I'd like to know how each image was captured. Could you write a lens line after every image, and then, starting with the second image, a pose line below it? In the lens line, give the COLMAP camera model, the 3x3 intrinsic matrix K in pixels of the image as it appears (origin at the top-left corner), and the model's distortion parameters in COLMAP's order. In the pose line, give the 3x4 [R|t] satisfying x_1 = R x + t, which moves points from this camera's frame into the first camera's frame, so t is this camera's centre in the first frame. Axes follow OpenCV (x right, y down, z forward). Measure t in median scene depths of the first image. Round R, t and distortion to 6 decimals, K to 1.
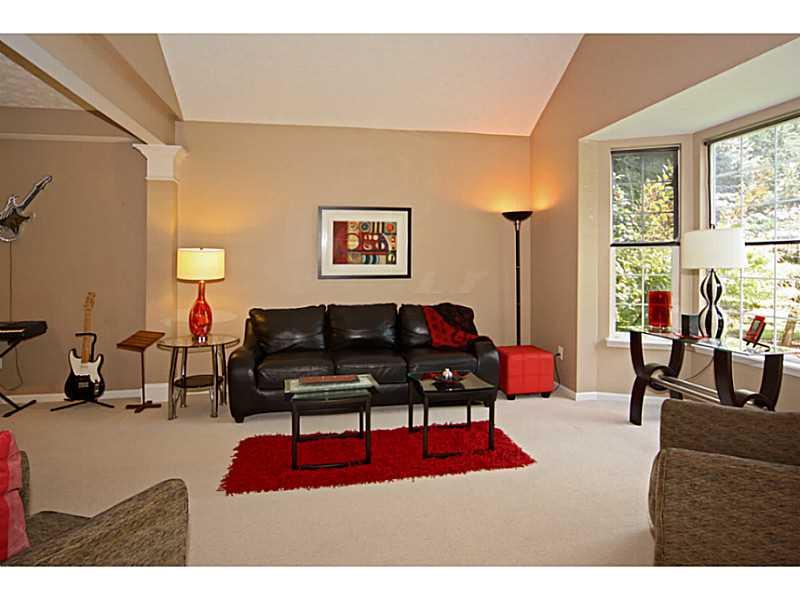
lens RADIAL K [[475.3, 0, 402.0], [0, 475.3, 265.5], [0, 0, 1]] dist [-0.029147, -0.000231]
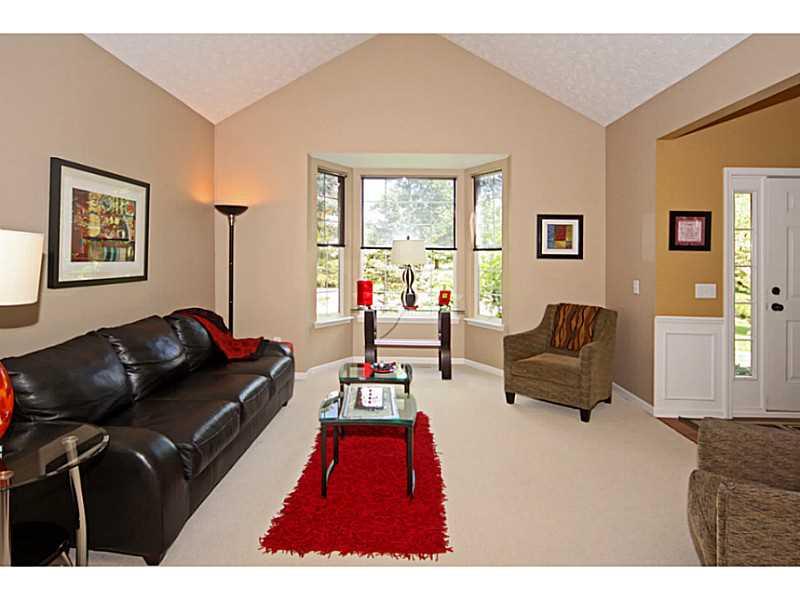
lens RADIAL K [[475.3, 0, 402.0], [0, 475.3, 265.5], [0, 0, 1]] dist [-0.029147, -0.000231]
pose [[0.179742, -0.011029, 0.983652, -0.627855], [0.002199, 0.999939, 0.010810, -0.002795], [-0.983711, 0.000220, 0.179755, 0.489857]]
